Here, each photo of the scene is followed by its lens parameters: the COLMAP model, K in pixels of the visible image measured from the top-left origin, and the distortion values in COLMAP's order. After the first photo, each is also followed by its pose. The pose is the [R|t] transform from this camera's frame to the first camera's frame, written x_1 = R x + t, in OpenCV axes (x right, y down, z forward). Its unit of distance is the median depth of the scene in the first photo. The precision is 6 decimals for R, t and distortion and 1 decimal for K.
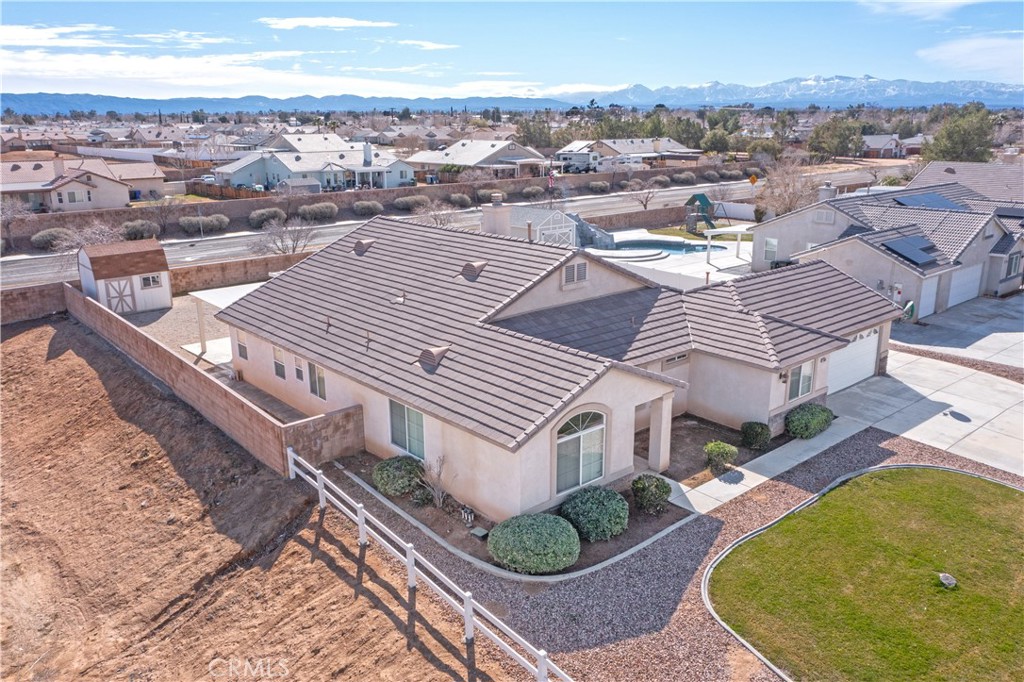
lens RADIAL K [[806.8, 0, 512.6], [0, 806.8, 342.5], [0, 0, 1]] dist [-0.013930, 0.010744]
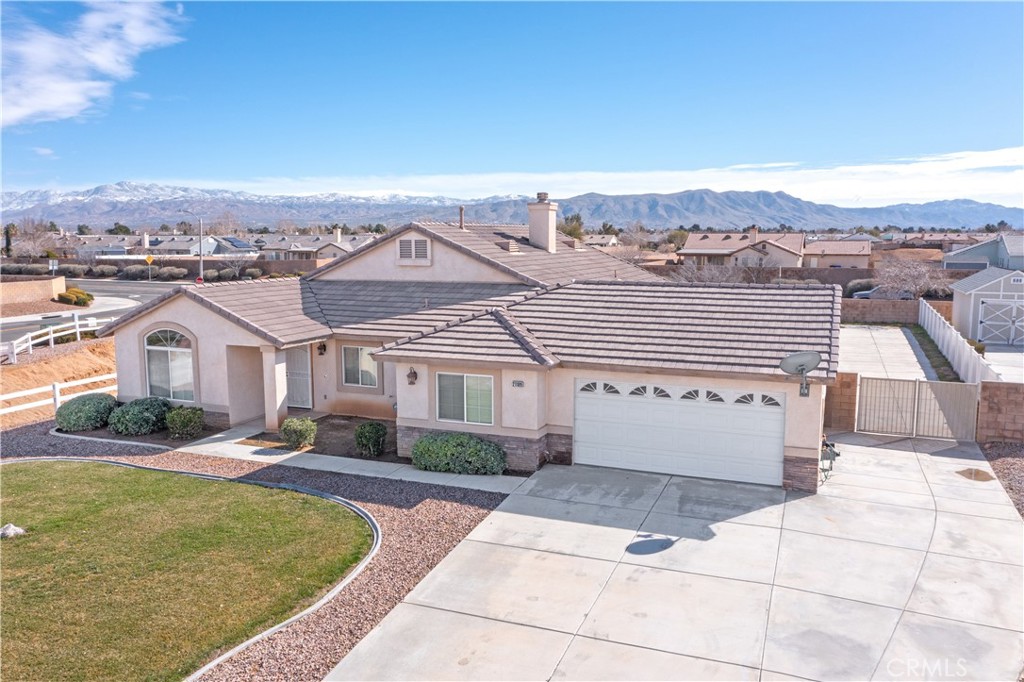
lens RADIAL K [[806.8, 0, 511.7], [0, 806.8, 339.4], [0, 0, 1]] dist [-0.013930, 0.010744]
pose [[0.453600, 0.120988, -0.882954, 0.974349], [-0.242684, 0.970070, 0.008252, -0.018890], [0.857526, 0.210536, 0.469386, 0.668788]]
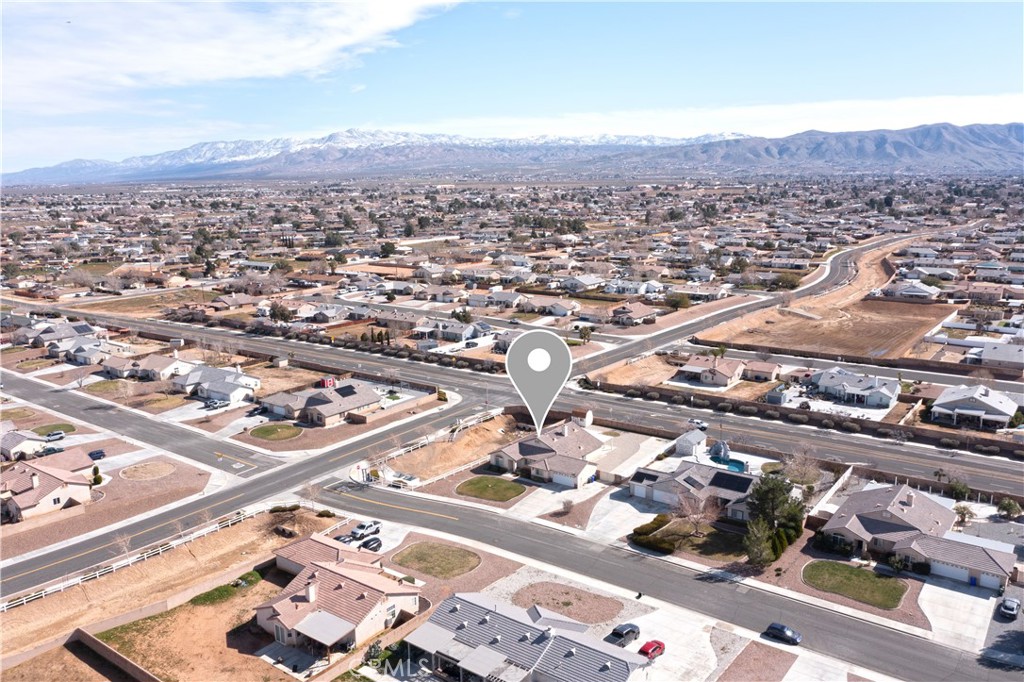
lens RADIAL K [[806.8, 0, 511.3], [0, 806.8, 341.0], [0, 0, 1]] dist [-0.013930, 0.010744]
pose [[0.214912, 0.200990, -0.955728, 5.377093], [-0.251551, 0.956968, 0.144685, -1.559914], [0.943682, 0.209320, 0.256223, -0.802325]]
